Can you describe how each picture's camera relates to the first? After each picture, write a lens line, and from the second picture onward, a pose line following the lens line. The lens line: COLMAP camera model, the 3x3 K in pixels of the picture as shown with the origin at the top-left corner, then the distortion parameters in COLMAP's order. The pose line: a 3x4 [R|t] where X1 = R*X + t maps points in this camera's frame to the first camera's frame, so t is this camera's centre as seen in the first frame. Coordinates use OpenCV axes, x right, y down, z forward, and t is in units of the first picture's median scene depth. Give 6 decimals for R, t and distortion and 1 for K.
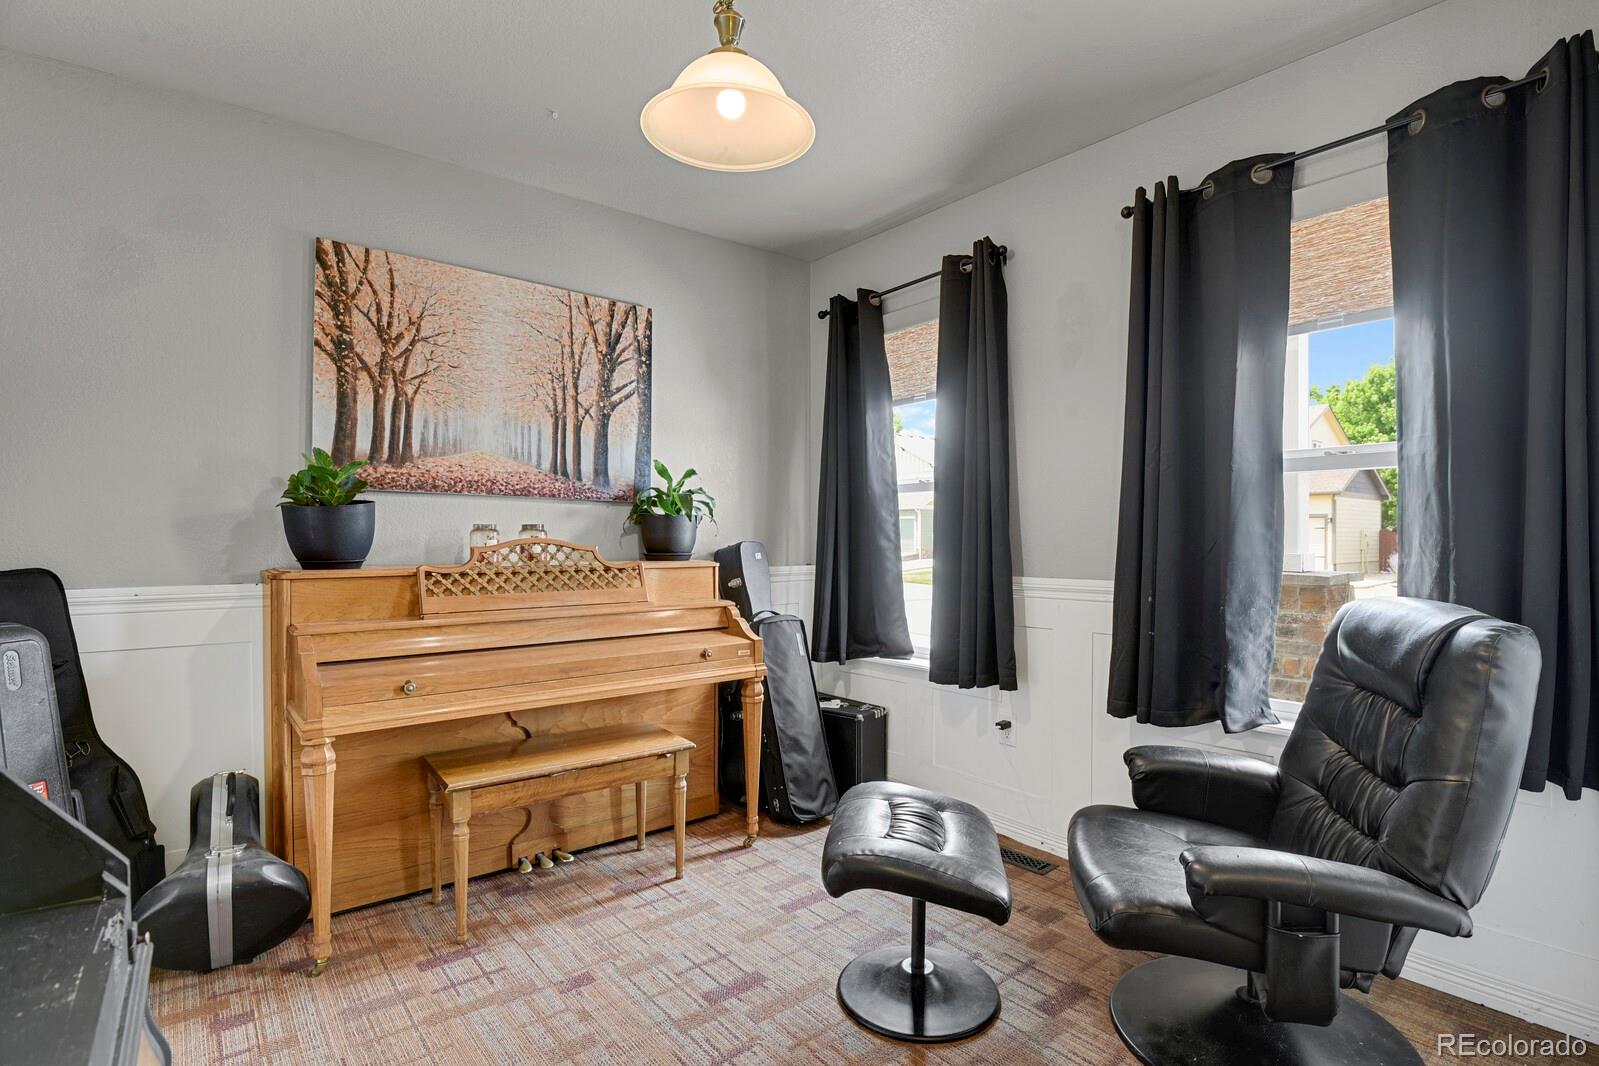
lens RADIAL K [[779.1, 0, 801.6], [0, 779.1, 541.1], [0, 0, 1]] dist [-0.025126, -0.002427]
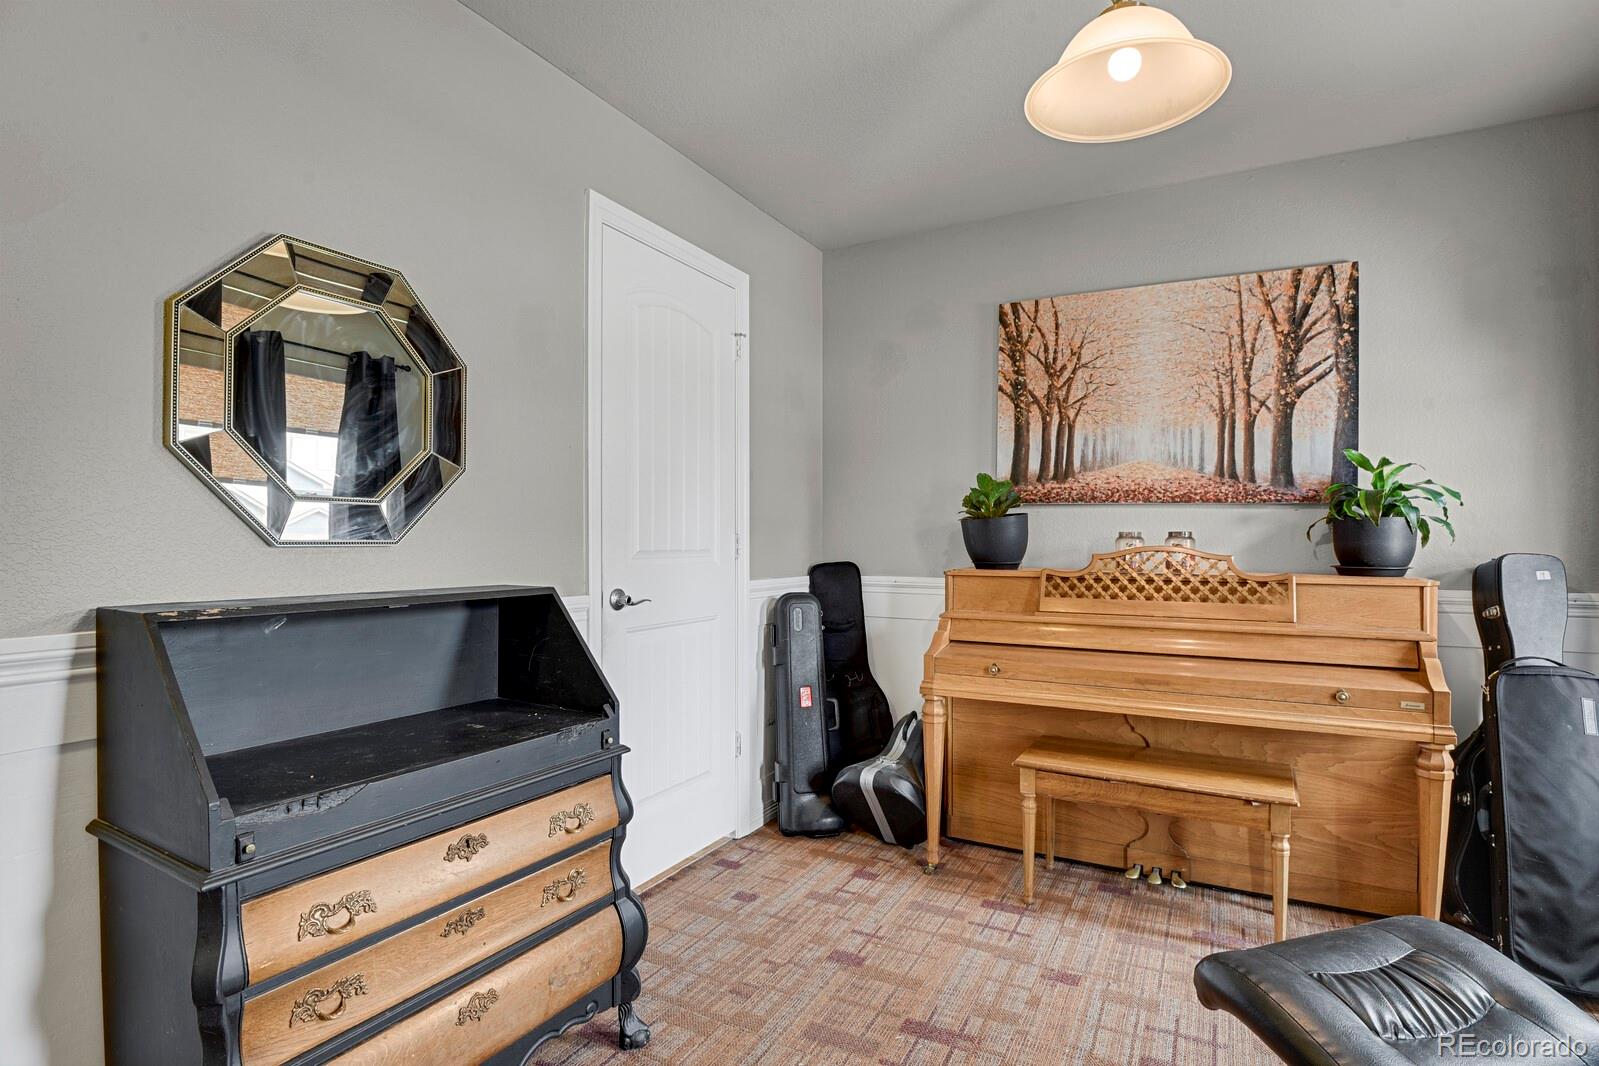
lens RADIAL K [[779.1, 0, 799.9], [0, 779.1, 538.8], [0, 0, 1]] dist [-0.025126, -0.002427]
pose [[0.380585, 0.000499, -0.924746, 0.393566], [-0.009338, 0.999951, -0.003304, -0.005522], [0.924699, 0.009893, 0.380571, 0.207860]]
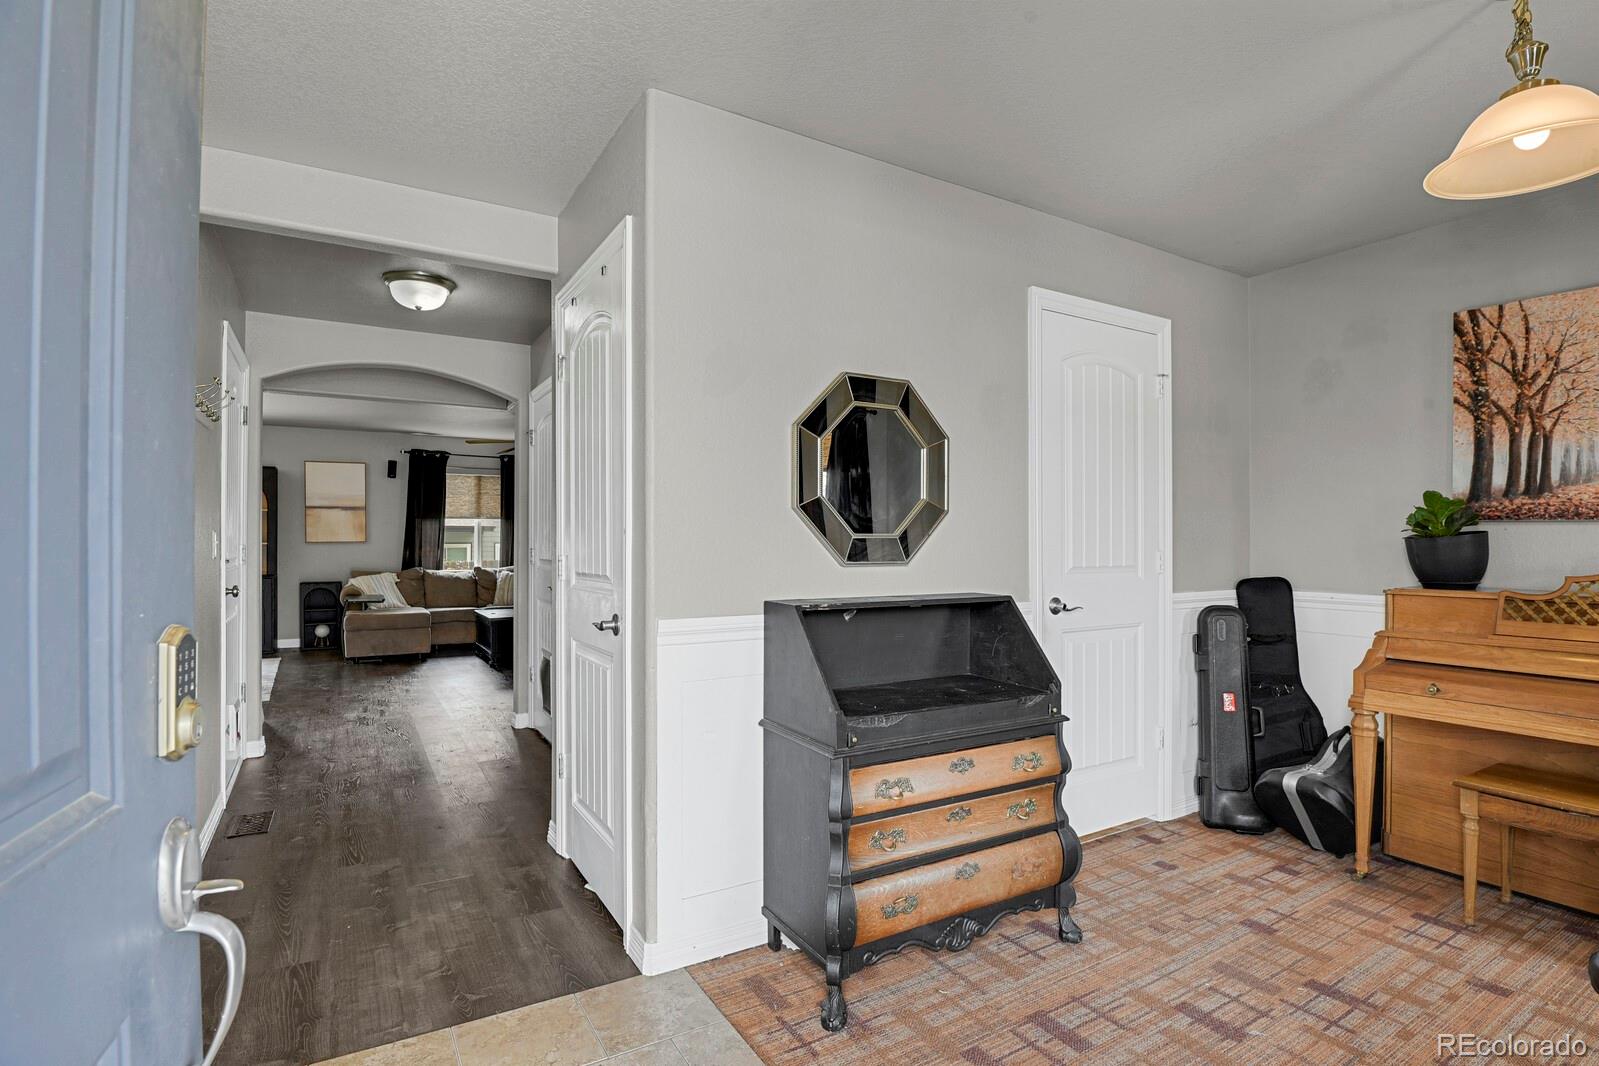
lens RADIAL K [[779.1, 0, 805.2], [0, 779.1, 540.4], [0, 0, 1]] dist [-0.025126, -0.002427]
pose [[-0.129601, -0.000633, -0.991566, 0.647871], [-0.009137, 0.999958, 0.000556, -0.028963], [0.991524, 0.009132, -0.129602, 0.140585]]
